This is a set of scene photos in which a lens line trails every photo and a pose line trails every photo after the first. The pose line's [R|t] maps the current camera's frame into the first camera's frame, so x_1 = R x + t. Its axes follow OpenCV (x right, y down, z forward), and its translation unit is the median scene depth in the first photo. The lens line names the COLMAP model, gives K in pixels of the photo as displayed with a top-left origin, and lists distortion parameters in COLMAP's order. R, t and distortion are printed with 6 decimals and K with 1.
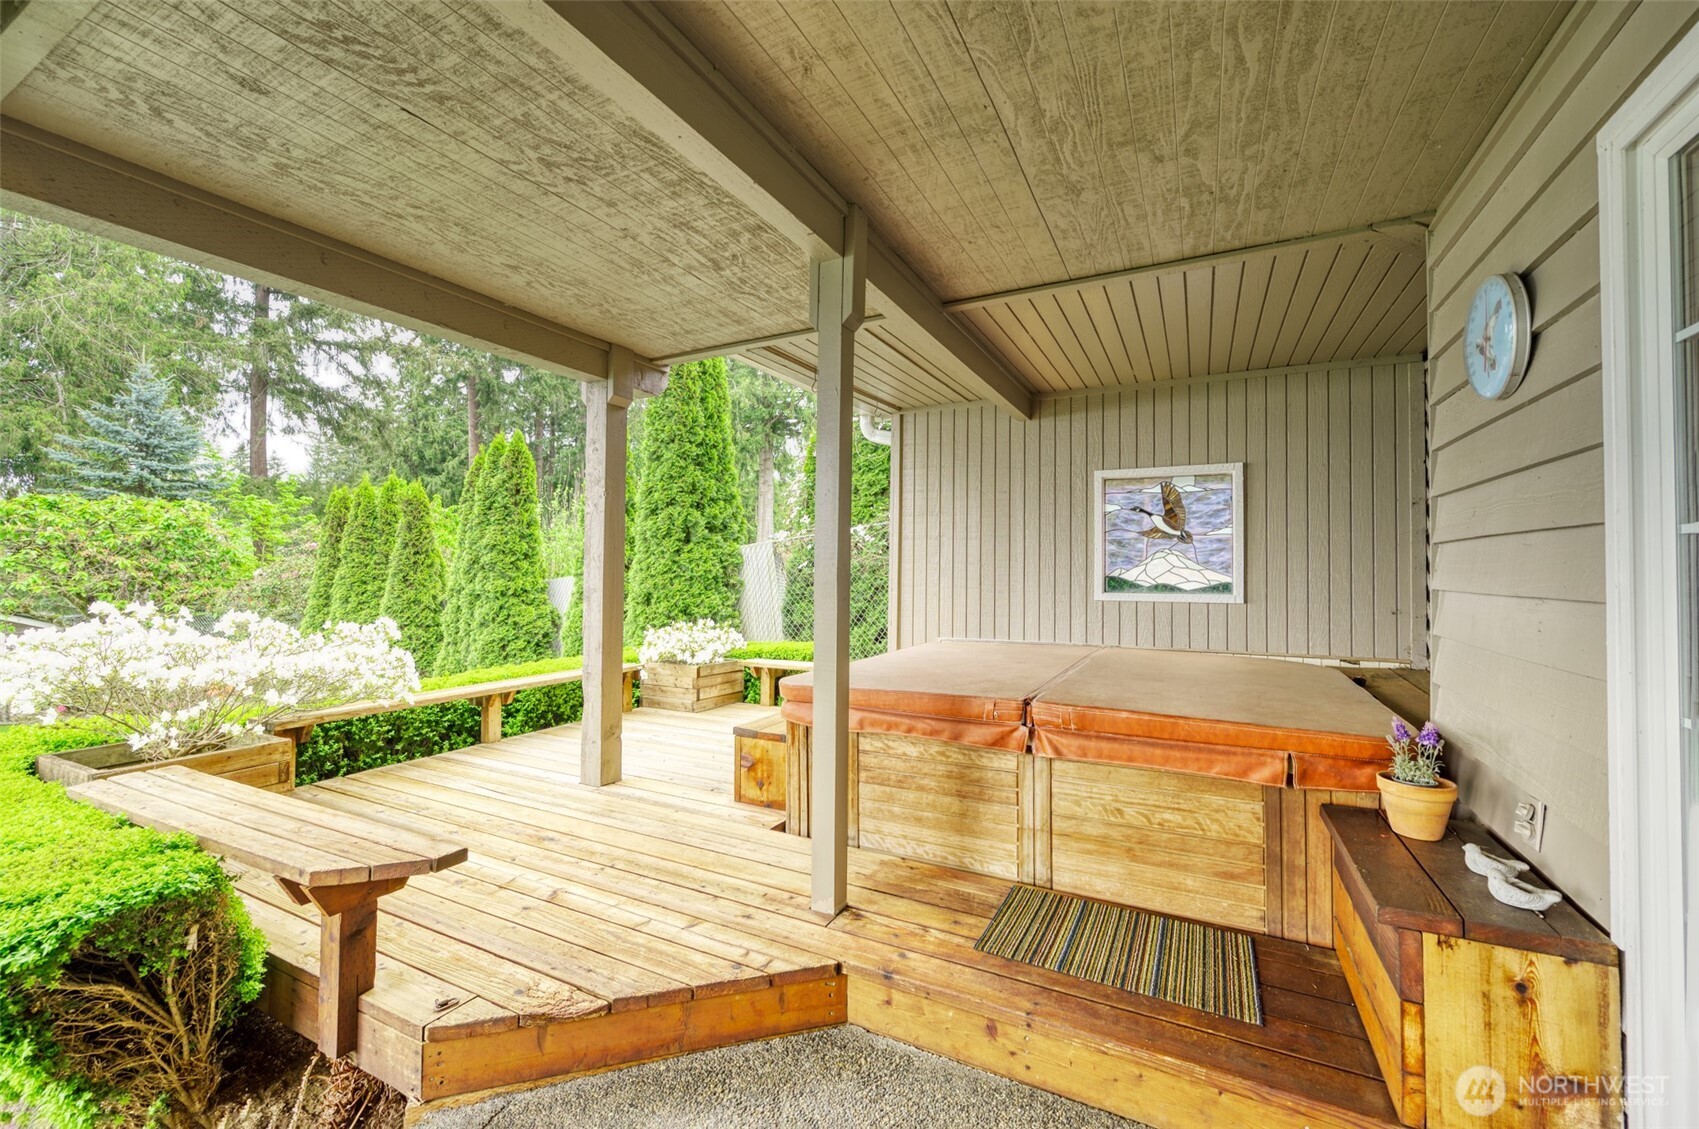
lens RADIAL K [[681.1, 0, 856.5], [0, 681.1, 556.3], [0, 0, 1]] dist [-0.003165, -0.000417]
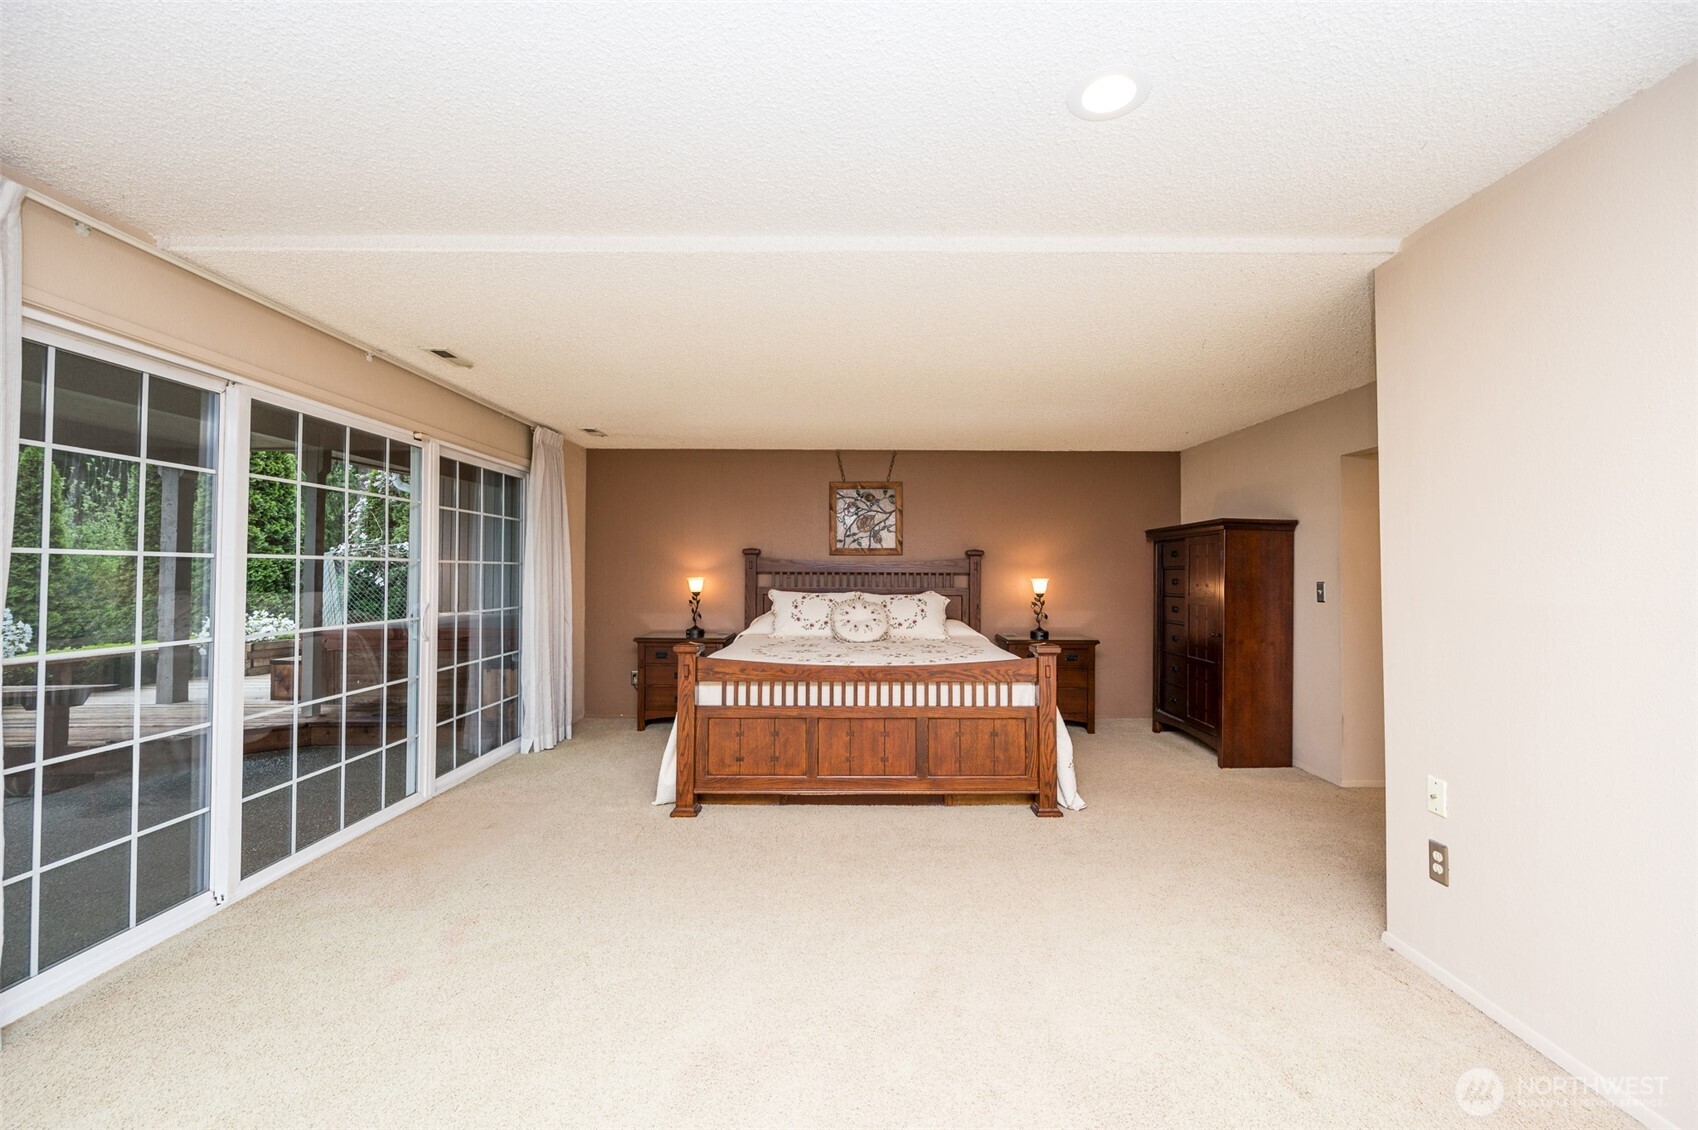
lens RADIAL K [[680.7, 0, 856.0], [0, 680.7, 556.8], [0, 0, 1]] dist [-0.003165, -0.000417]
pose [[0.887970, 0.004120, 0.459884, 0.163356], [-0.002409, 0.999988, -0.004306, -0.010993], [-0.459896, 0.002716, 0.887969, -0.586398]]
